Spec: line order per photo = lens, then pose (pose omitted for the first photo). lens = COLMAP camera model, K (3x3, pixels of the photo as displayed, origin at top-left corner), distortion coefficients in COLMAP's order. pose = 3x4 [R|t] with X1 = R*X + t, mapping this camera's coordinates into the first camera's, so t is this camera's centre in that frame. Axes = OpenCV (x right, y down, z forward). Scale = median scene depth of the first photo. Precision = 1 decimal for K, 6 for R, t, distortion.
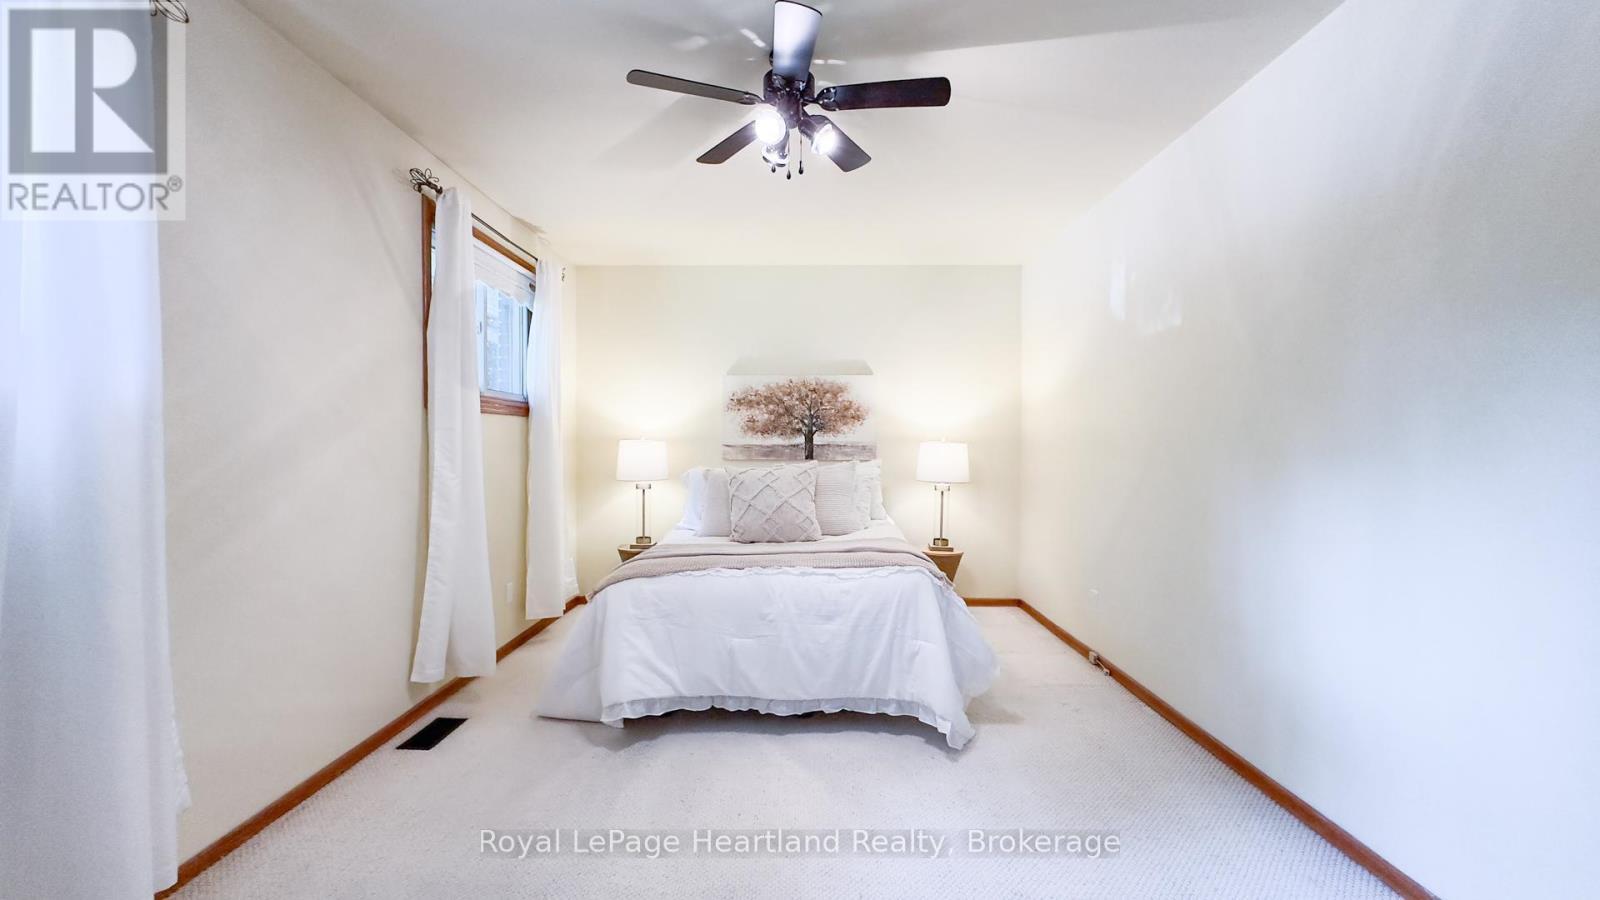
lens RADIAL K [[632.3, 0, 753.1], [0, 632.3, 451.2], [0, 0, 1]] dist [0.001417, 0.000205]
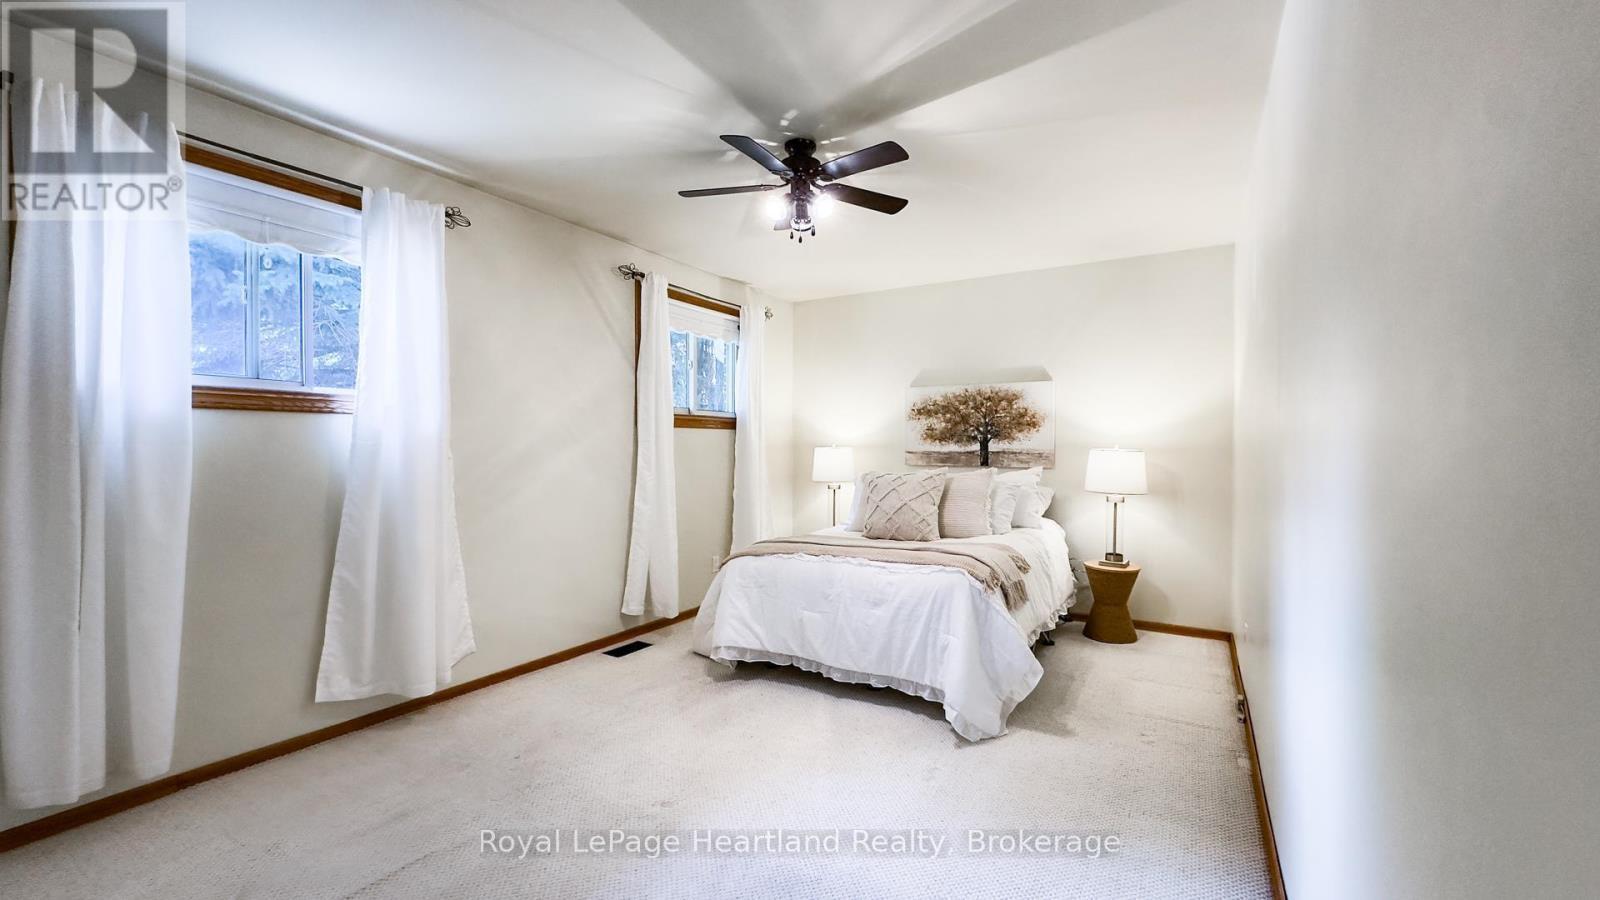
lens RADIAL K [[649.6, 0, 806.5], [0, 649.6, 450.4], [0, 0, 1]] dist [-0.000439, 0.000030]
pose [[0.859310, 0.004805, -0.511433, 0.472469], [-0.007099, 0.999972, -0.002532, -0.009730], [0.511406, 0.005807, 0.859320, -0.063372]]
